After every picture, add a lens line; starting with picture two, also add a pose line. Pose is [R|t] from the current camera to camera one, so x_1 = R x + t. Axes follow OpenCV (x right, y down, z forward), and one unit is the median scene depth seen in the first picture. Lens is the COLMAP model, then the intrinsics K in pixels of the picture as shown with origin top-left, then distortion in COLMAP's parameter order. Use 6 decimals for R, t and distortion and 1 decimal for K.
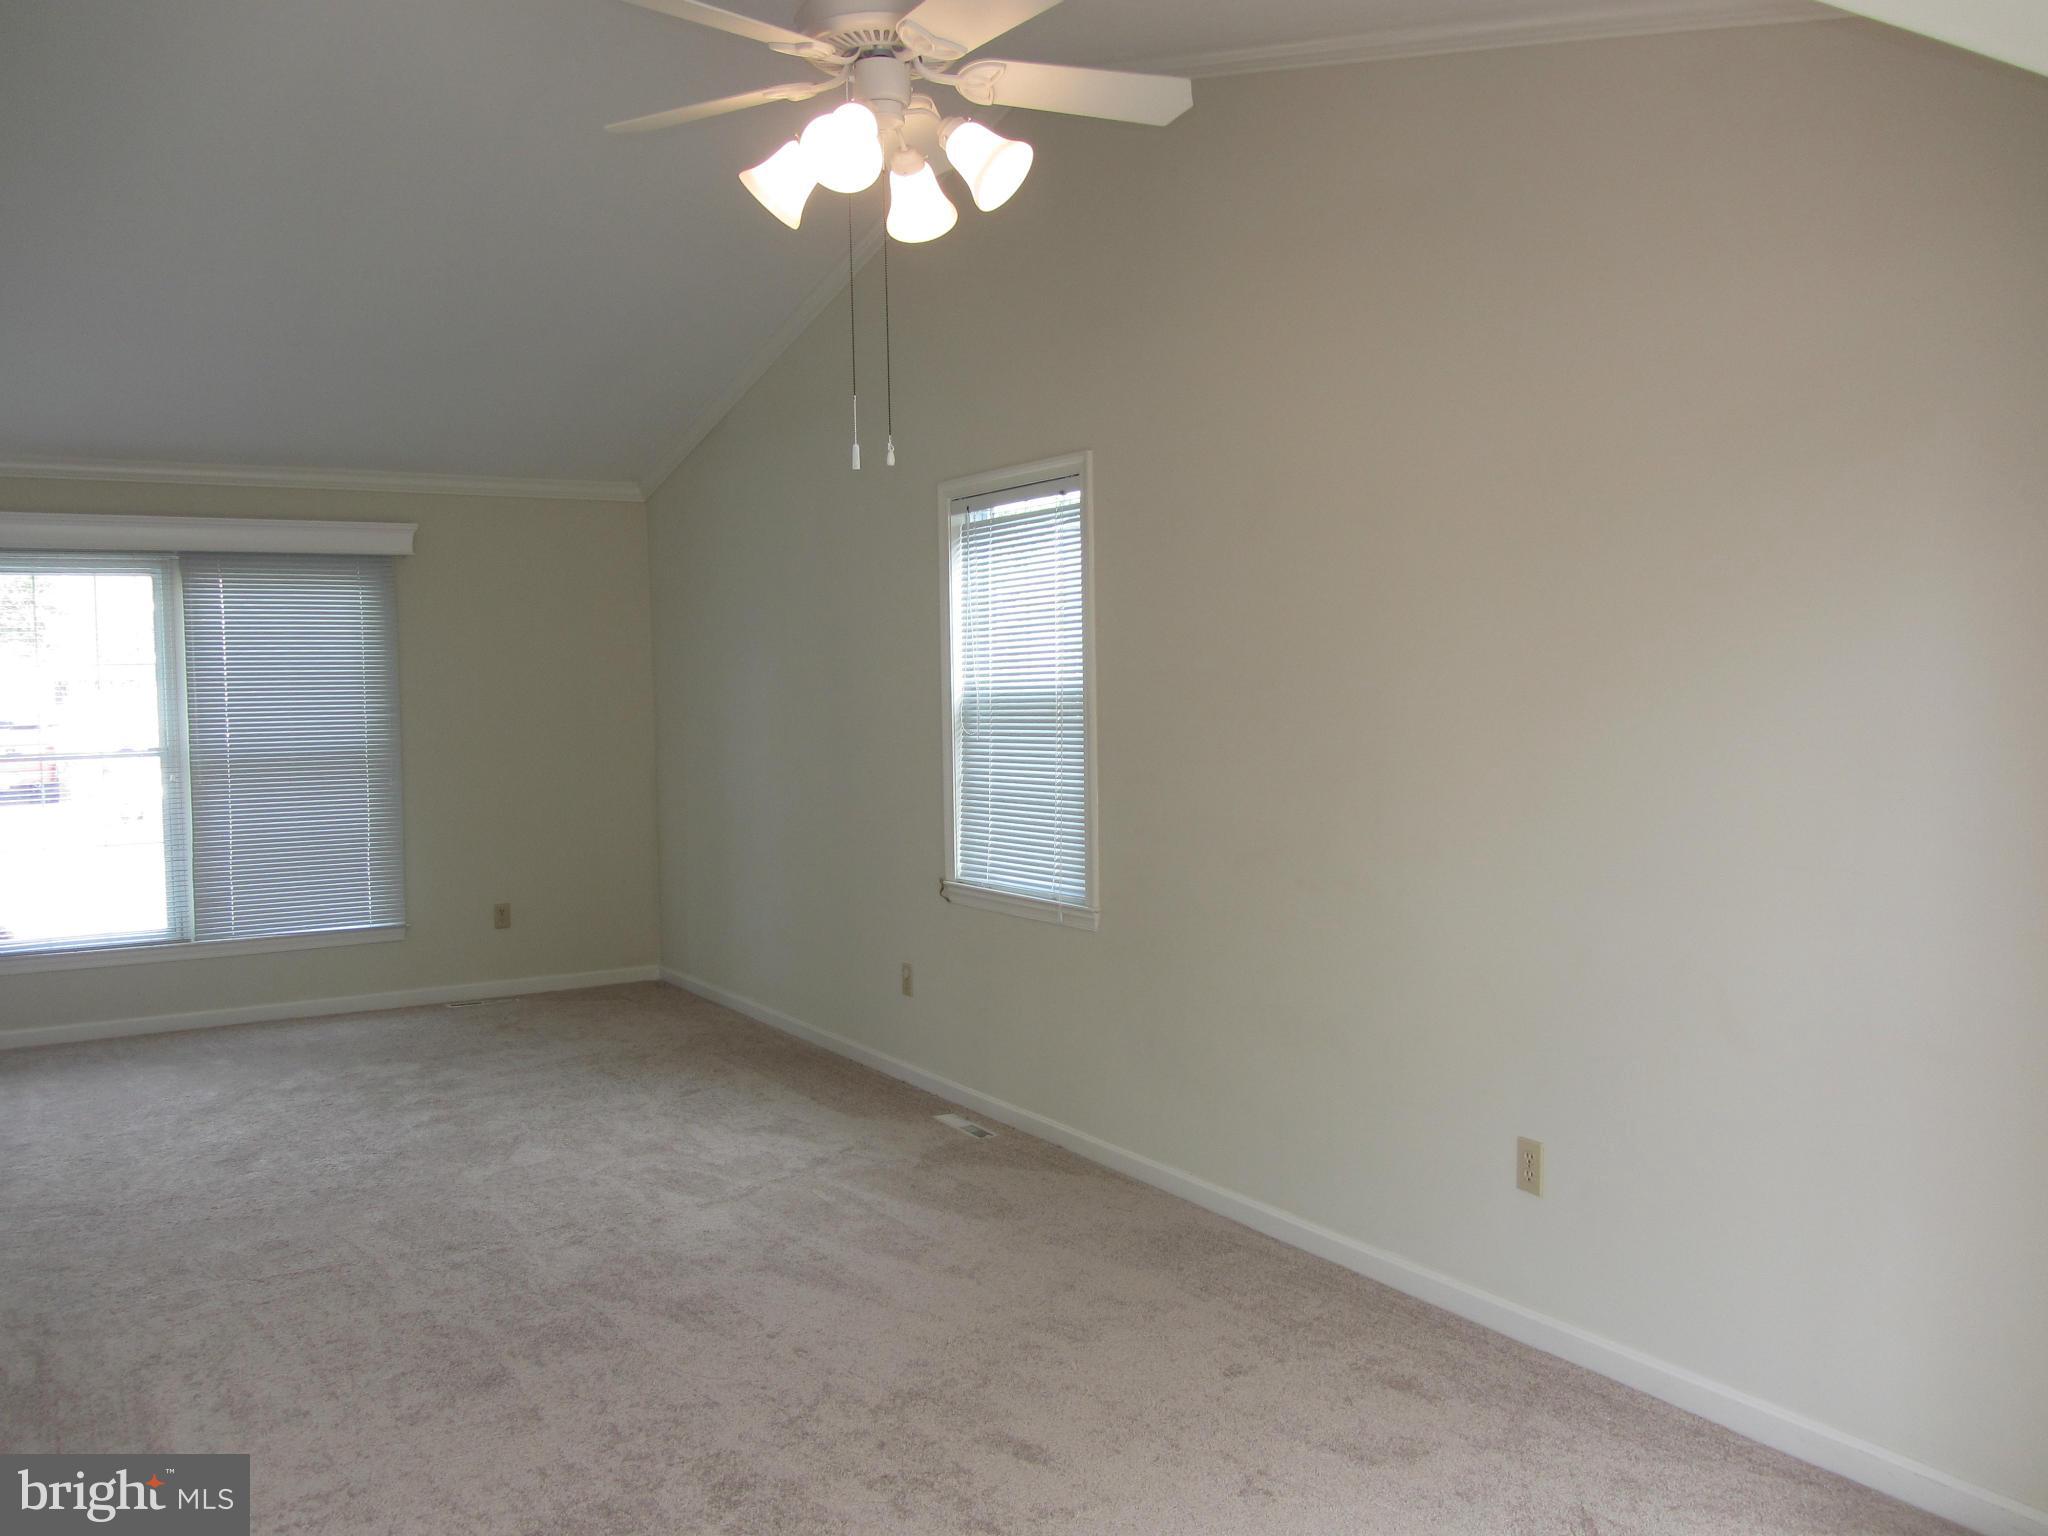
lens RADIAL K [[1726.1, 0, 1011.1], [0, 1726.1, 756.2], [0, 0, 1]] dist [-0.020661, 0.008586]
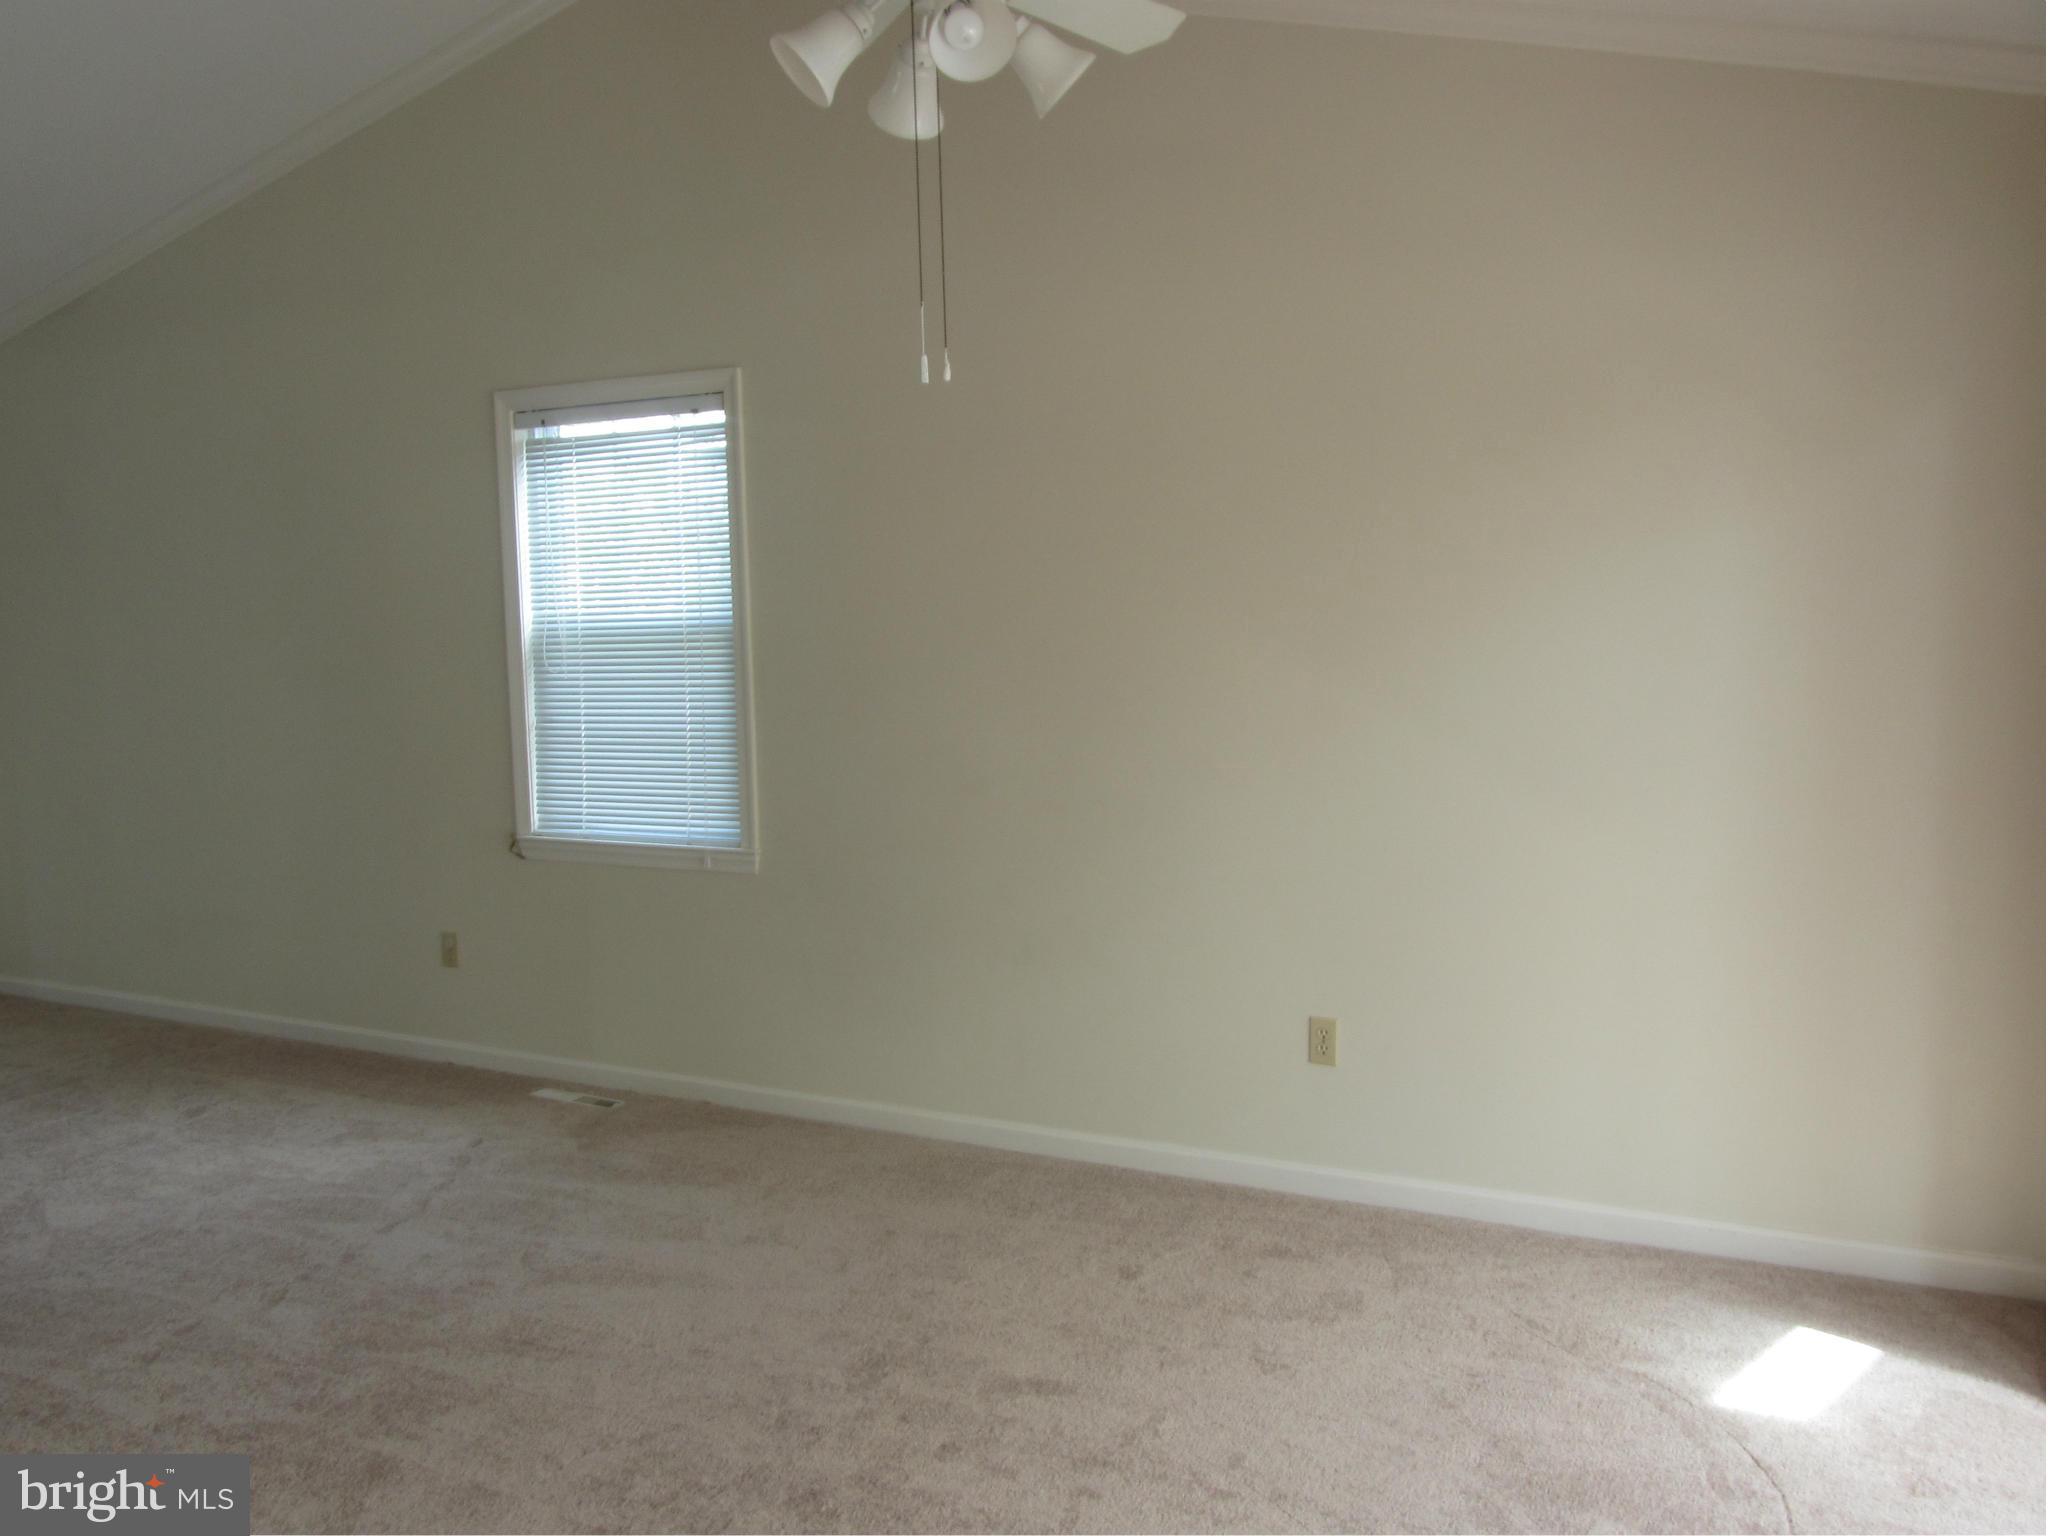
lens RADIAL K [[1726.1, 0, 1029.4], [0, 1726.1, 757.8], [0, 0, 1]] dist [-0.020661, 0.008586]
pose [[0.855344, -0.051447, 0.515499, -0.313350], [0.030216, 0.998317, 0.049496, -0.005790], [-0.517178, -0.026760, 0.855459, 0.103027]]
